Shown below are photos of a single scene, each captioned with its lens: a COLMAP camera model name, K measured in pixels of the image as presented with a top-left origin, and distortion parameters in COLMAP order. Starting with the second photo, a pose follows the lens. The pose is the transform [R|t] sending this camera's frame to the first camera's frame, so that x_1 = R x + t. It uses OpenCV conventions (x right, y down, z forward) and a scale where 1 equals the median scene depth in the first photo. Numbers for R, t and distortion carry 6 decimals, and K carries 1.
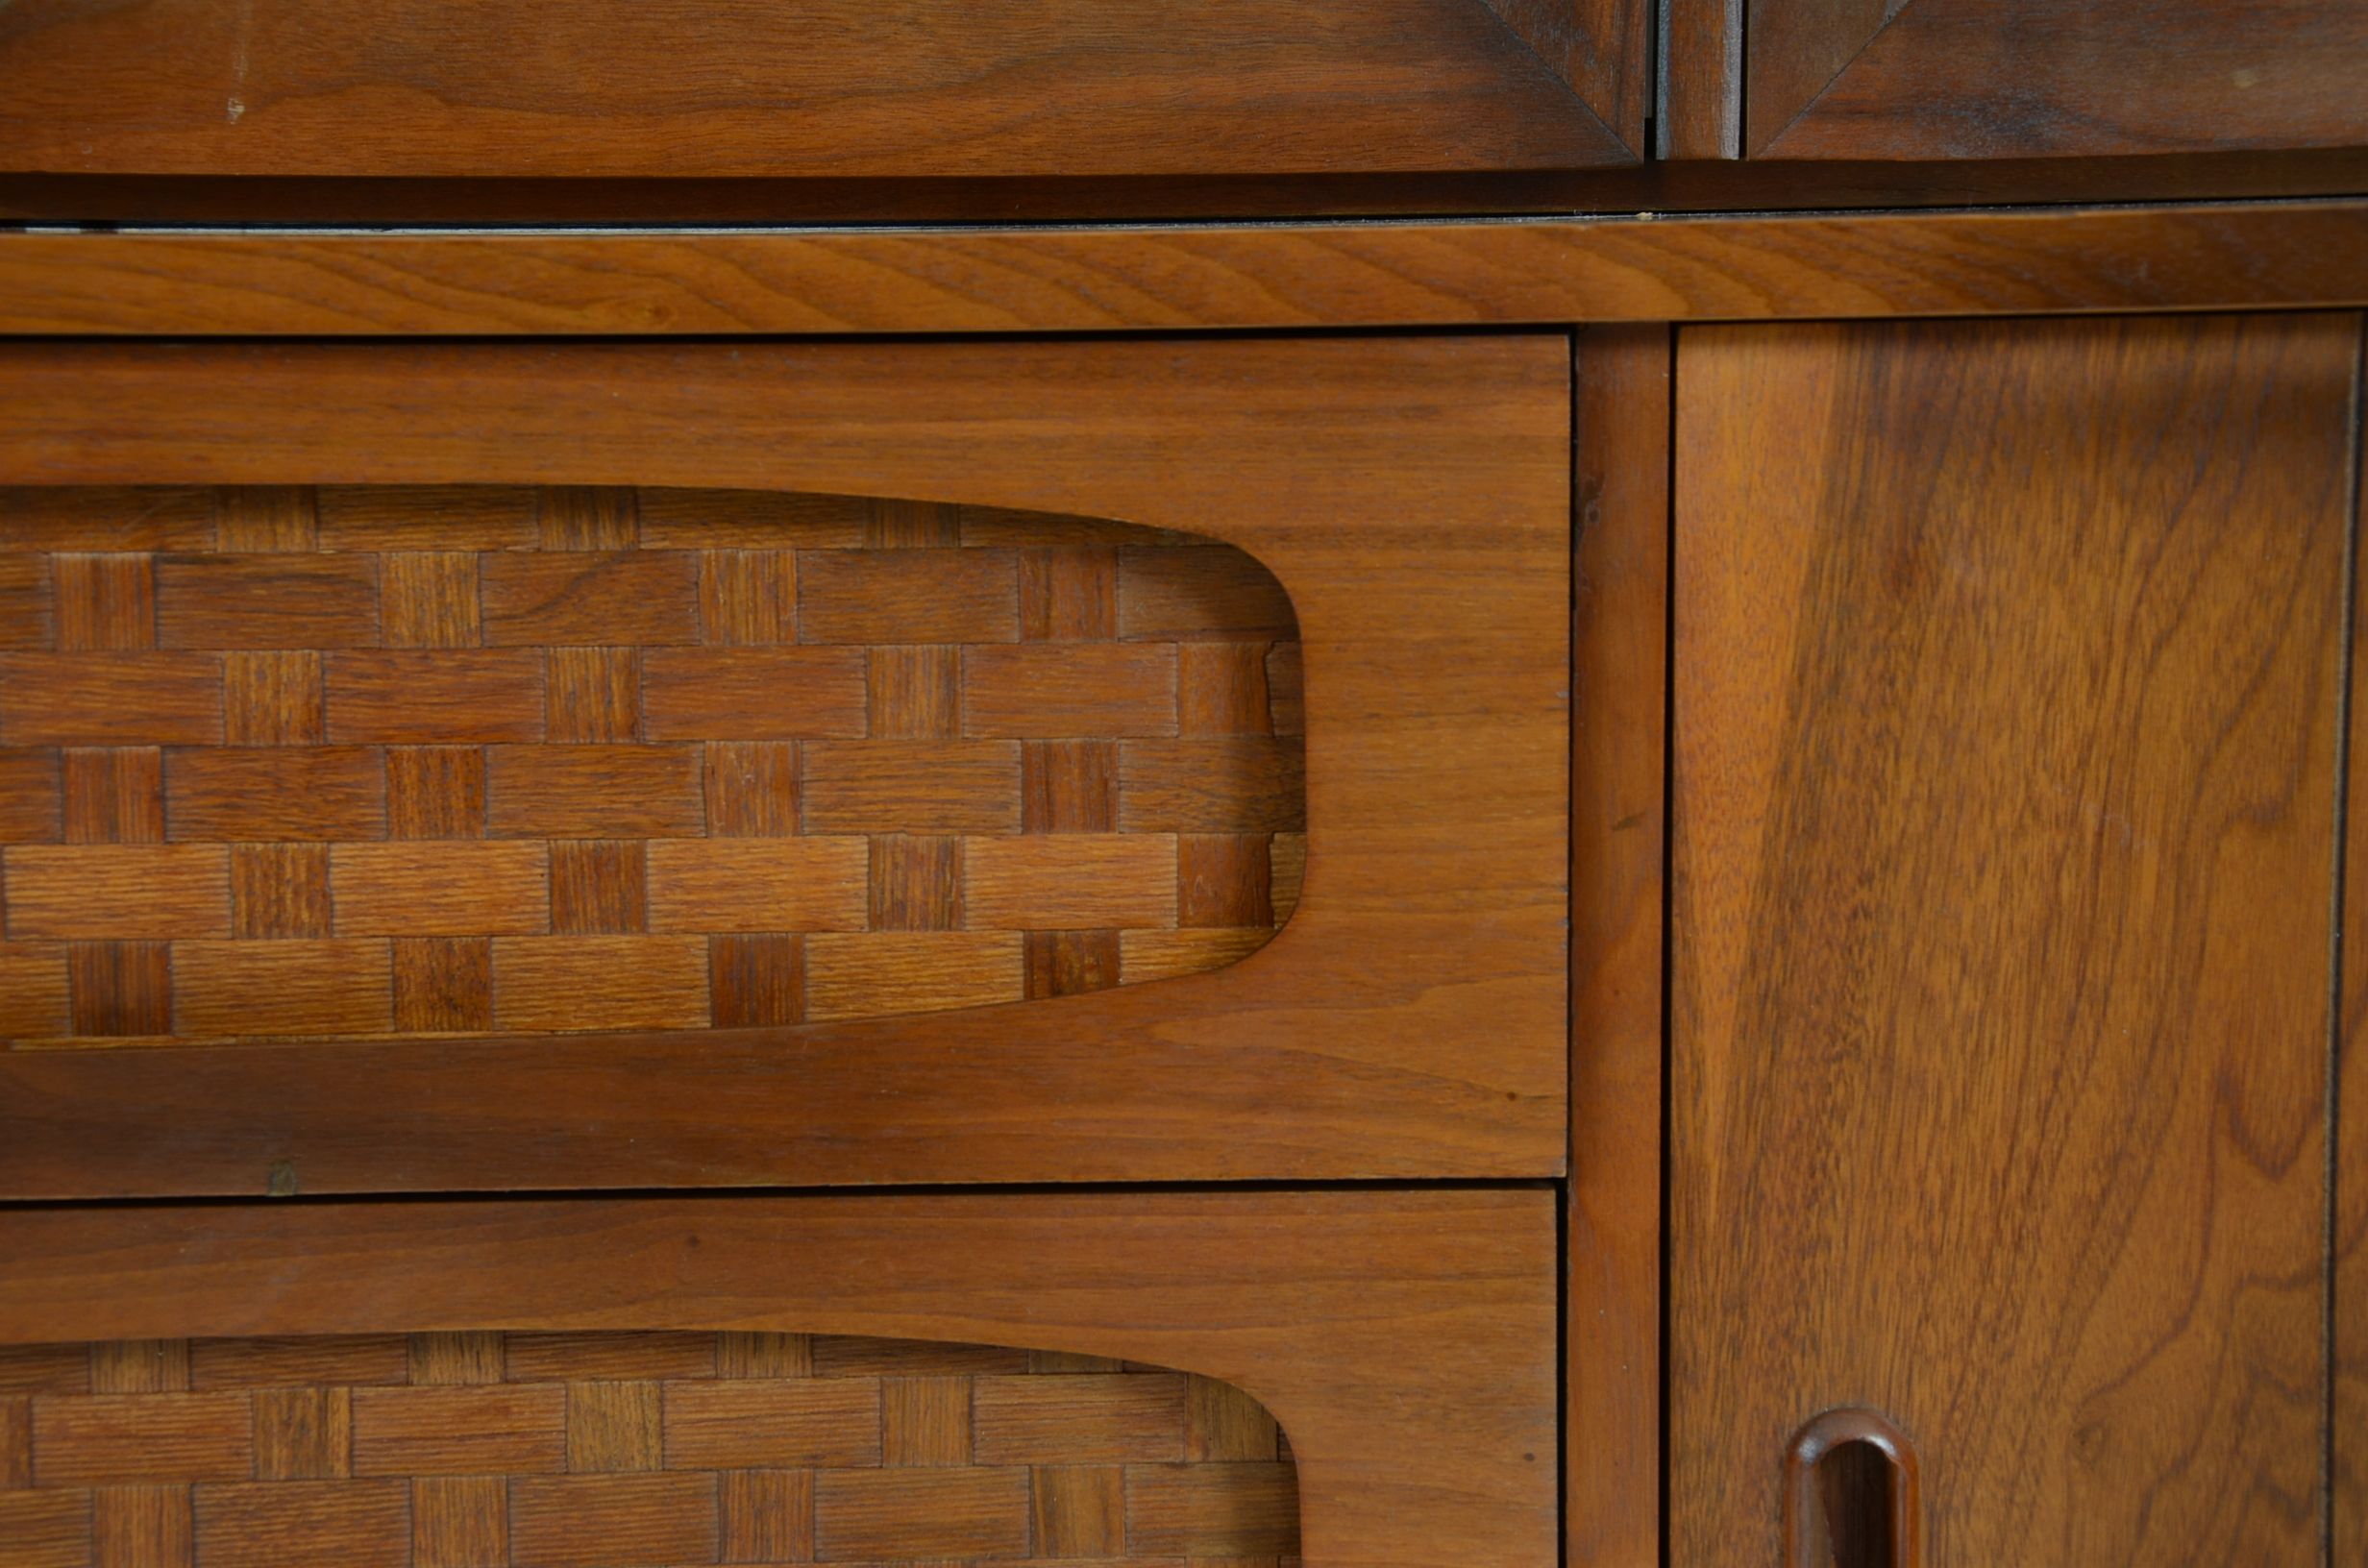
lens RADIAL K [[4117.0, 0, 1185.3], [0, 4117.0, 813.6], [0, 0, 1]] dist [0.234191, 0.084762]
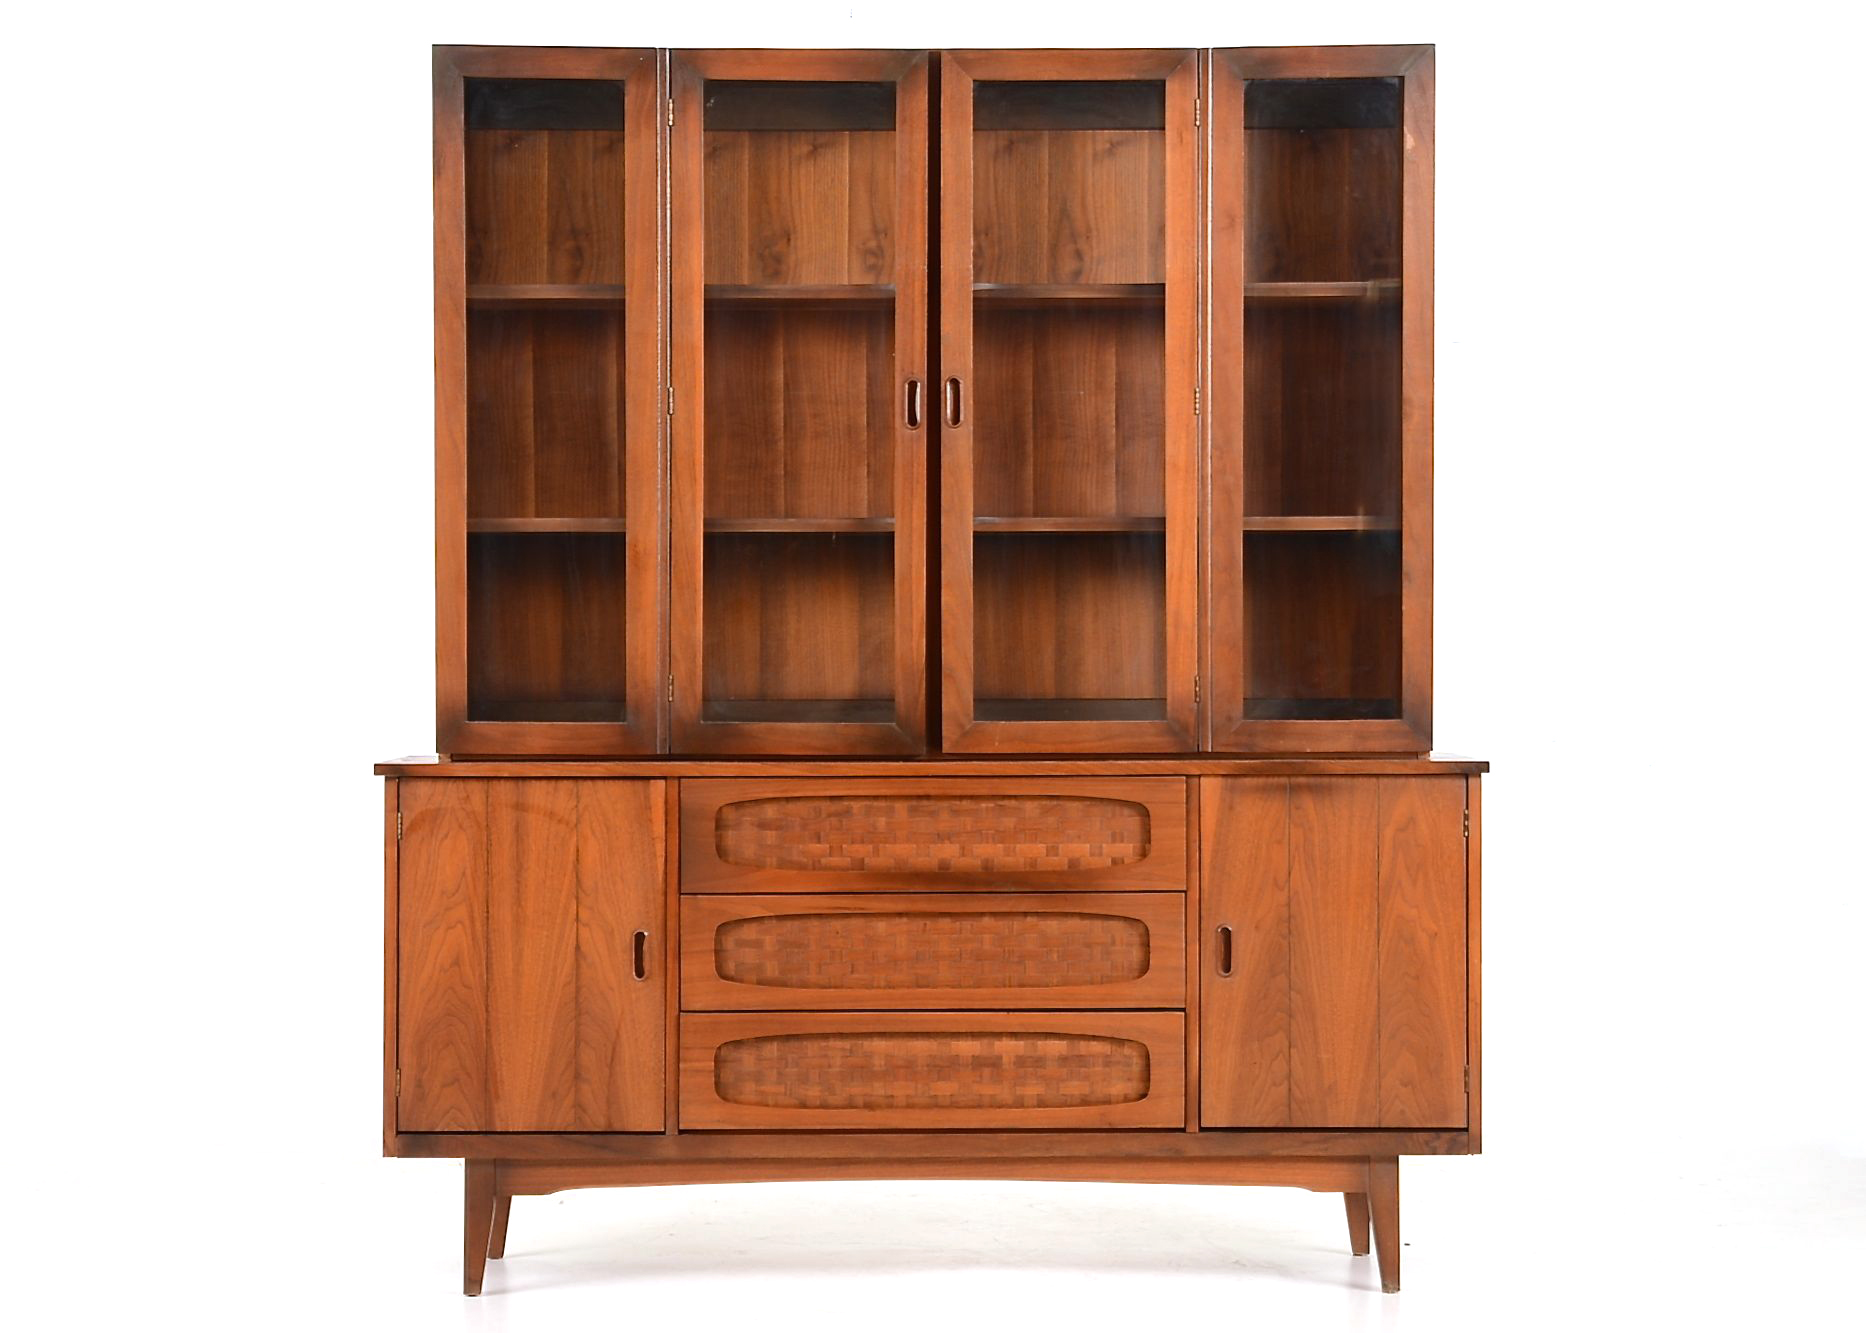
lens RADIAL K [[4427.8, 0, 933.0], [0, 4427.8, 666.5], [0, 0, 1]] dist [0.219722, 0.113388]
pose [[0.999881, 0.007285, 0.013610, -0.462687], [-0.005244, 0.989510, -0.144372, 0.826155], [-0.014519, 0.144283, 0.989430, -6.772734]]
